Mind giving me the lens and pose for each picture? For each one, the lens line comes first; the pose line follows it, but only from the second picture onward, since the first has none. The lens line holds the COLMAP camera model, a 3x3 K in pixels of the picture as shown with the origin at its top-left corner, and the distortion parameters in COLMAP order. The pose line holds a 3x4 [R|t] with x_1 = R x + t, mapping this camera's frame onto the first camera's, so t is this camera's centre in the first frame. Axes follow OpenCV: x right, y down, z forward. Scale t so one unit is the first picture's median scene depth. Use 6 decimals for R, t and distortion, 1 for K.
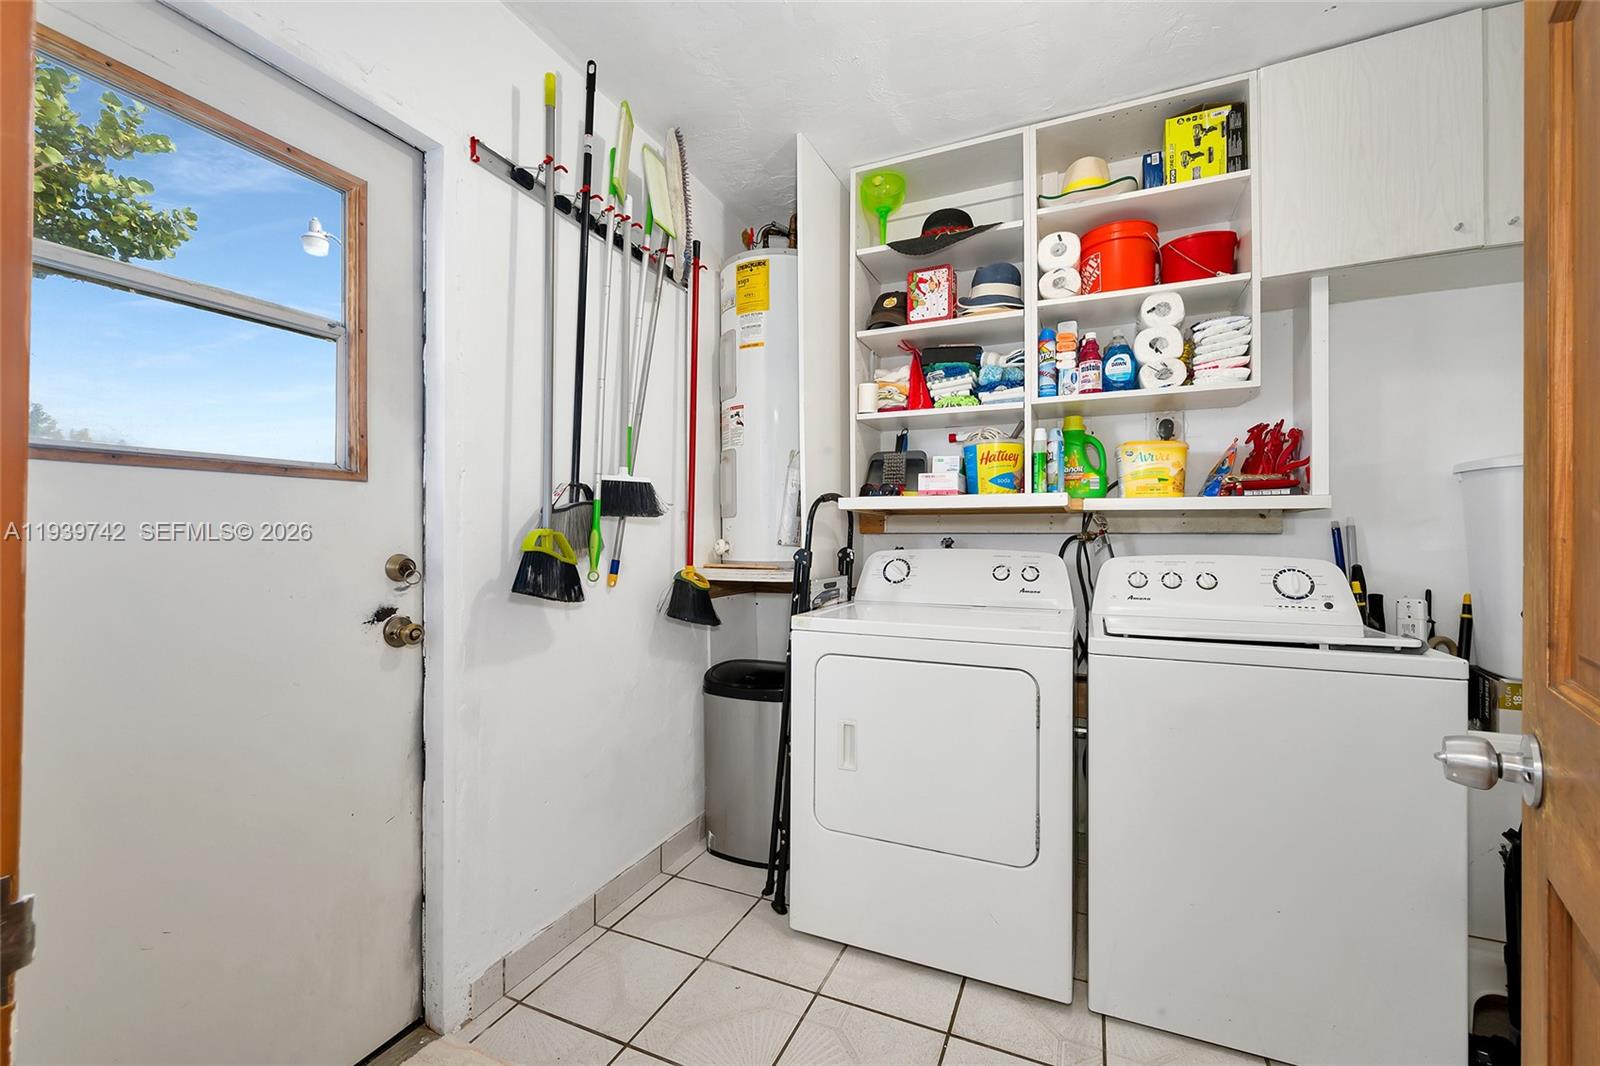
lens RADIAL K [[711.4, 0, 729.5], [0, 711.4, 530.5], [0, 0, 1]] dist [-0.012762, -0.000011]
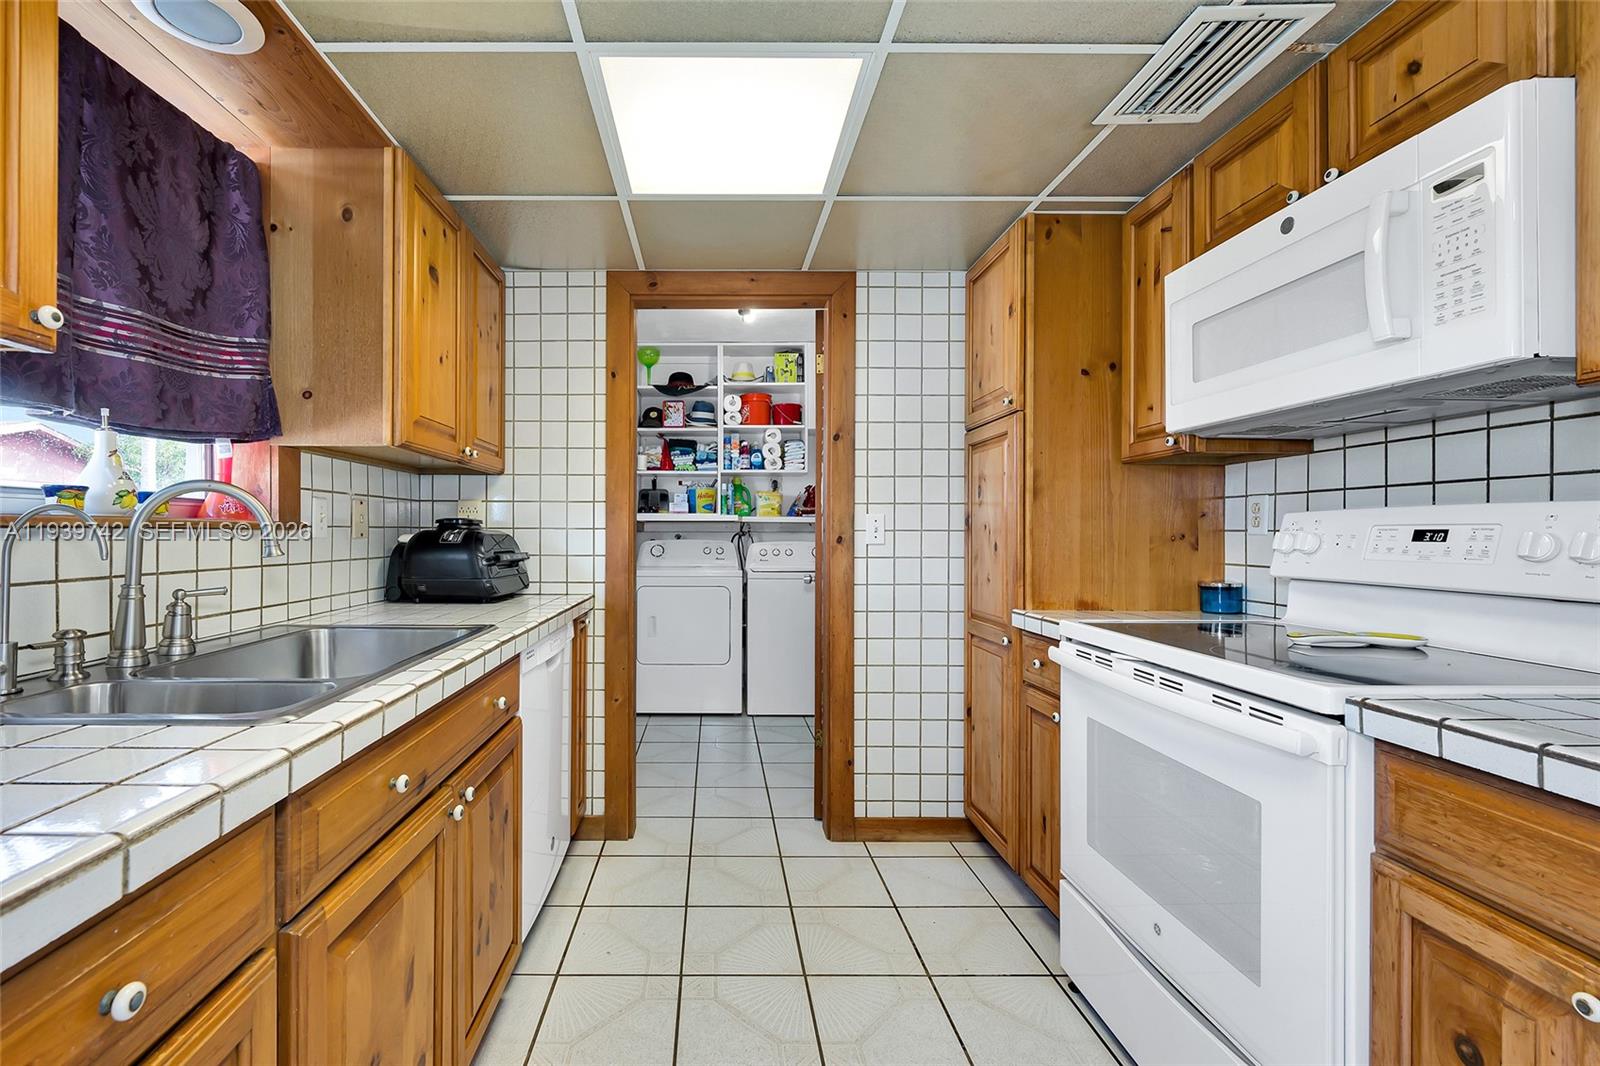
lens RADIAL K [[711.4, 0, 729.5], [0, 711.4, 530.5], [0, 0, 1]] dist [-0.012762, -0.000011]
pose [[0.886337, 0.000466, 0.463041, -0.553299], [-0.002113, 0.999993, 0.003039, -0.008006], [-0.463037, -0.003672, 0.886331, -0.932886]]
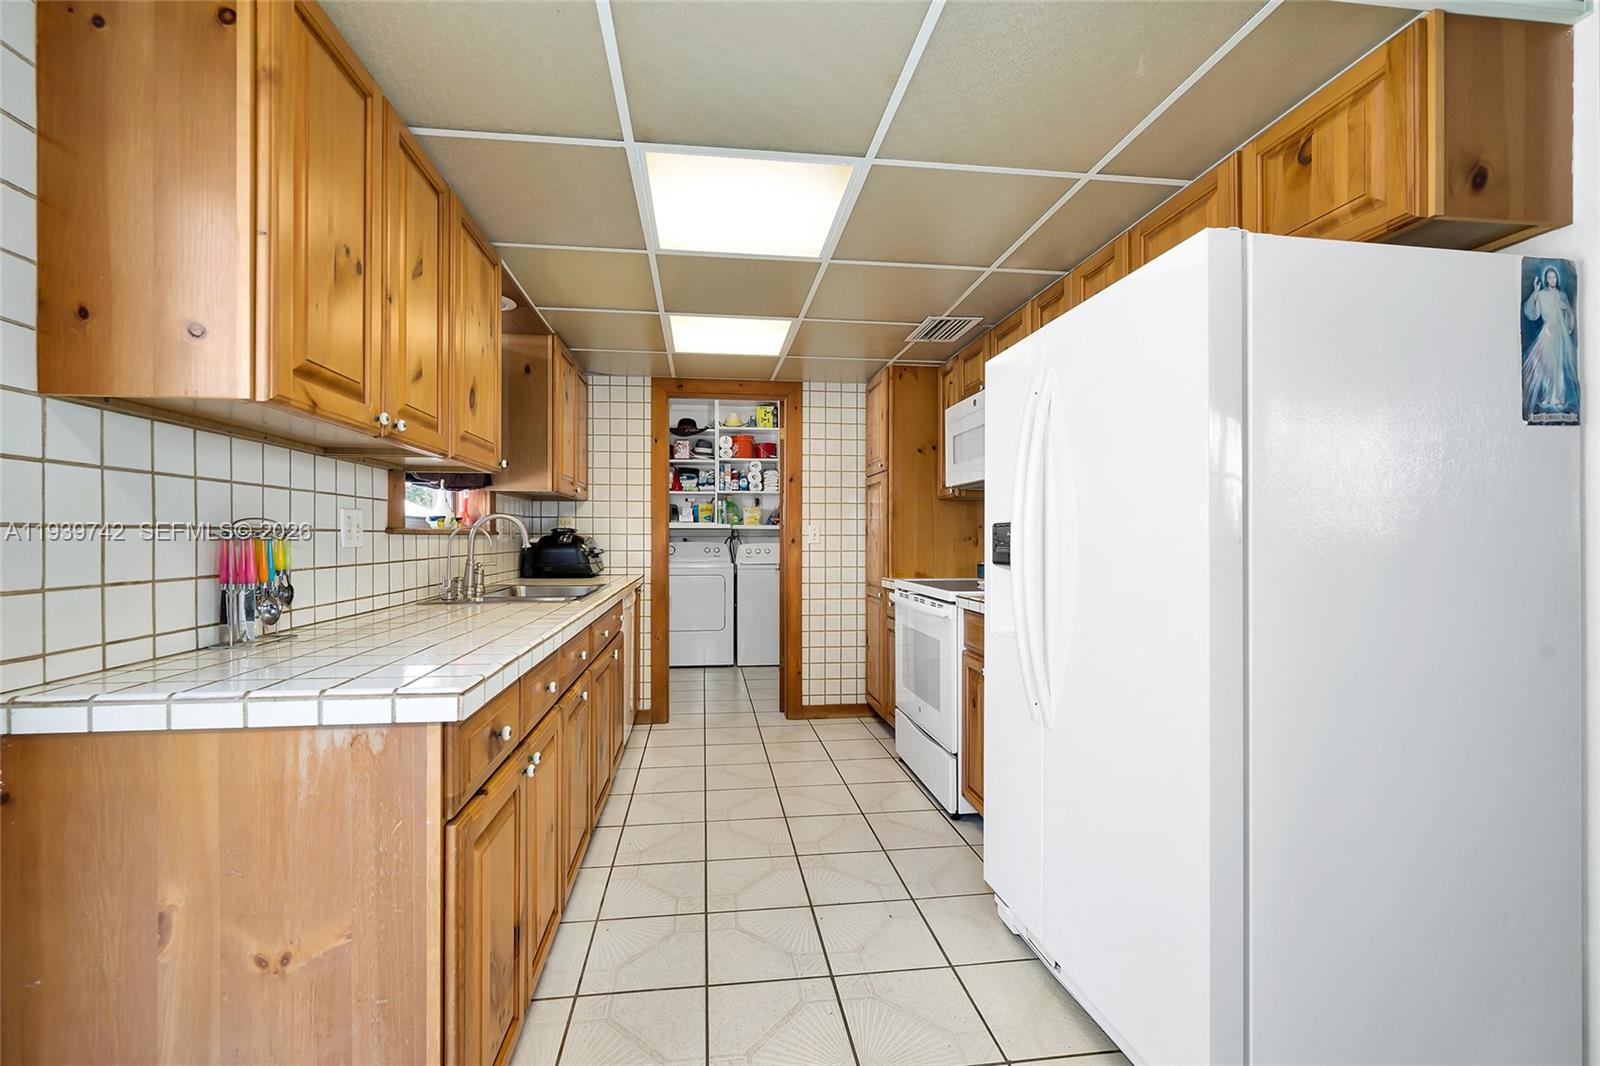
lens RADIAL K [[651.3, 0, 800.0], [0, 651.3, 533.0], [0, 0, 1]] dist [-0.001573, -0.000279]
pose [[0.822023, 0.000465, 0.569454, -0.832141], [-0.000521, 1.000000, -0.000065, -0.010641], [-0.569454, -0.000243, 0.822023, -1.420143]]
